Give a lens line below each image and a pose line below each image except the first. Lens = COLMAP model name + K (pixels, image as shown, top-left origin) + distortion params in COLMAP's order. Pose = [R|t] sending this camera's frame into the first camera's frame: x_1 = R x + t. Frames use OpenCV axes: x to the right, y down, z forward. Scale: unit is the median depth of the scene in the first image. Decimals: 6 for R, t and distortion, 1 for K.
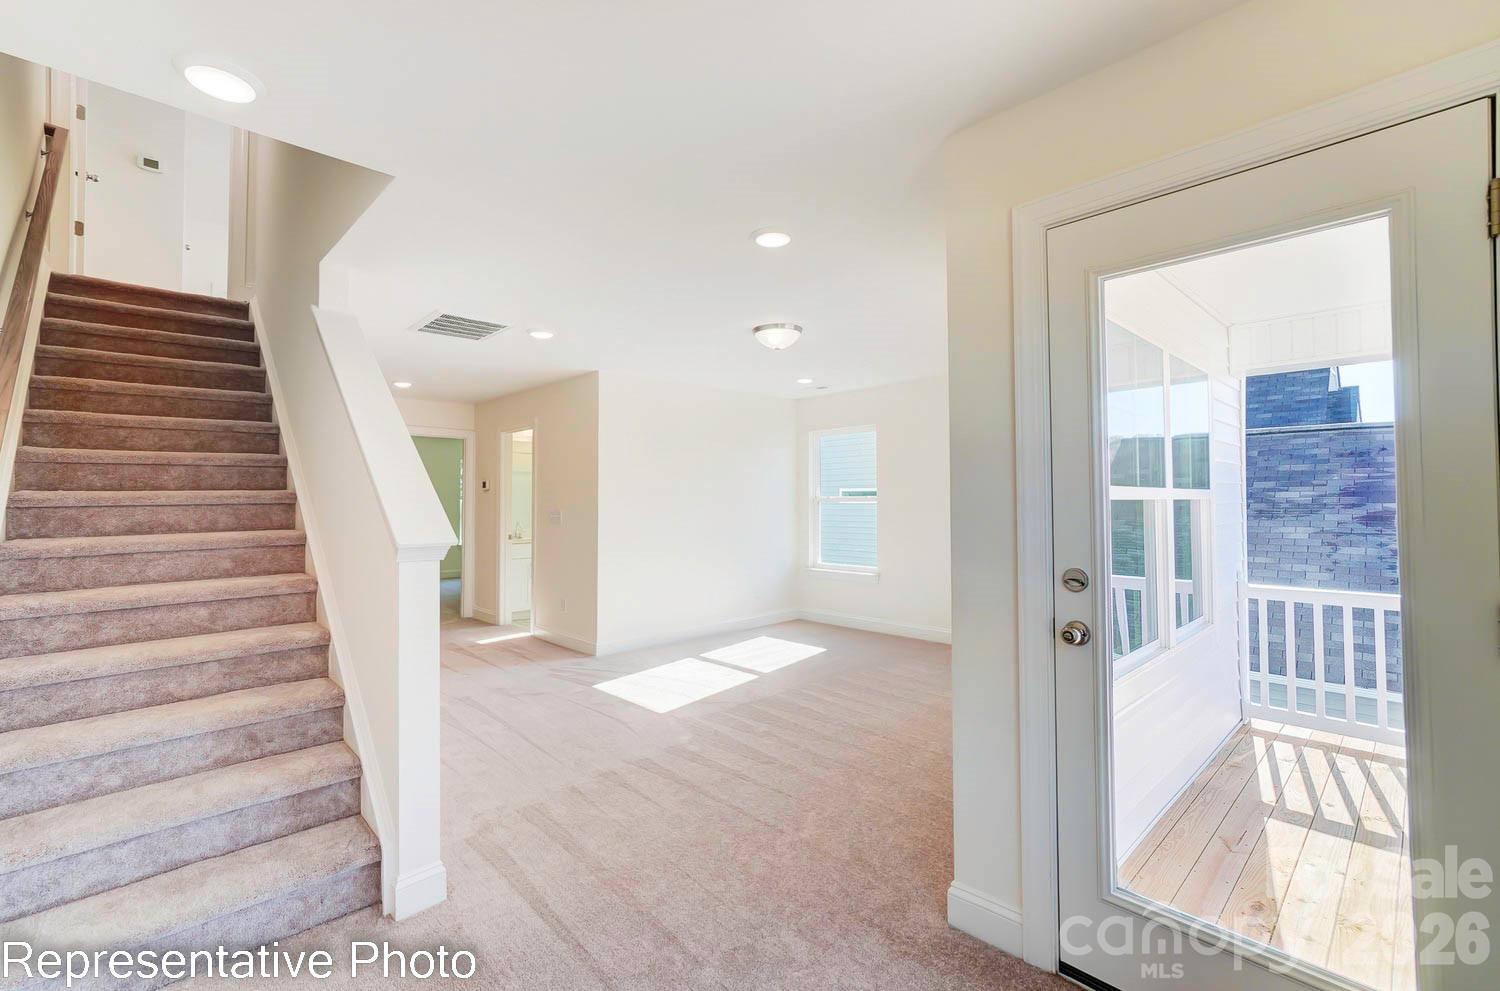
lens RADIAL K [[649.3, 0, 752.2], [0, 649.3, 493.6], [0, 0, 1]] dist [-0.004314, 0.004150]
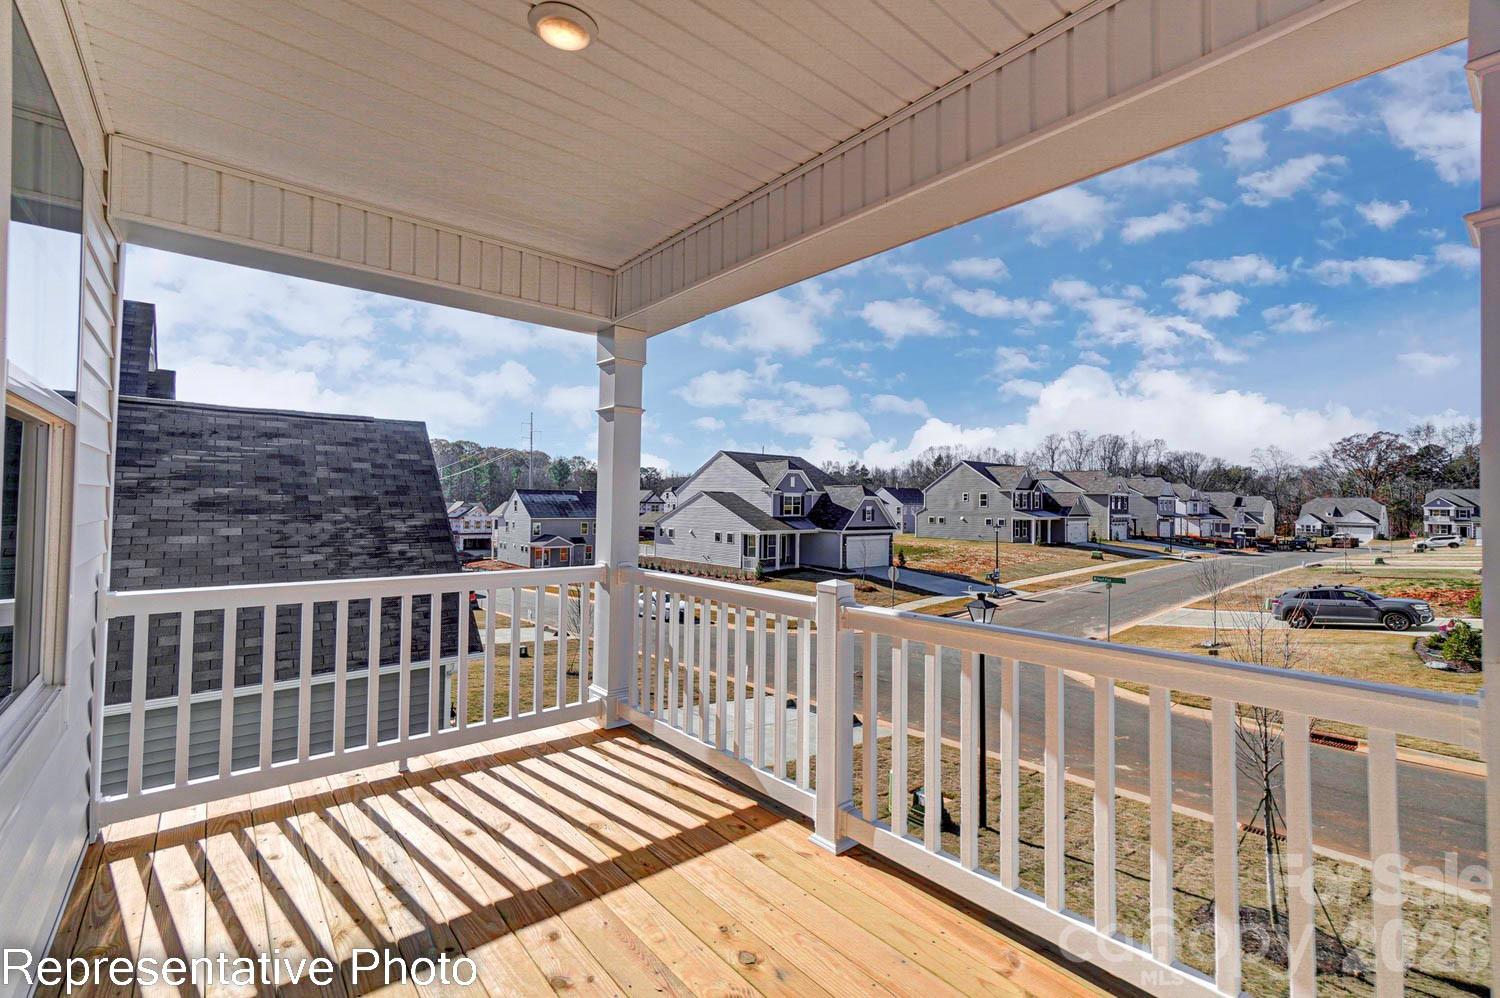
lens RADIAL K [[649.3, 0, 748.6], [0, 649.3, 492.7], [0, 0, 1]] dist [-0.004314, 0.004150]
pose [[0.080706, 0.016374, 0.996603, 0.090686], [-0.025034, 0.999583, -0.014396, 0.016812], [-0.996424, -0.023787, 0.081083, 0.149582]]
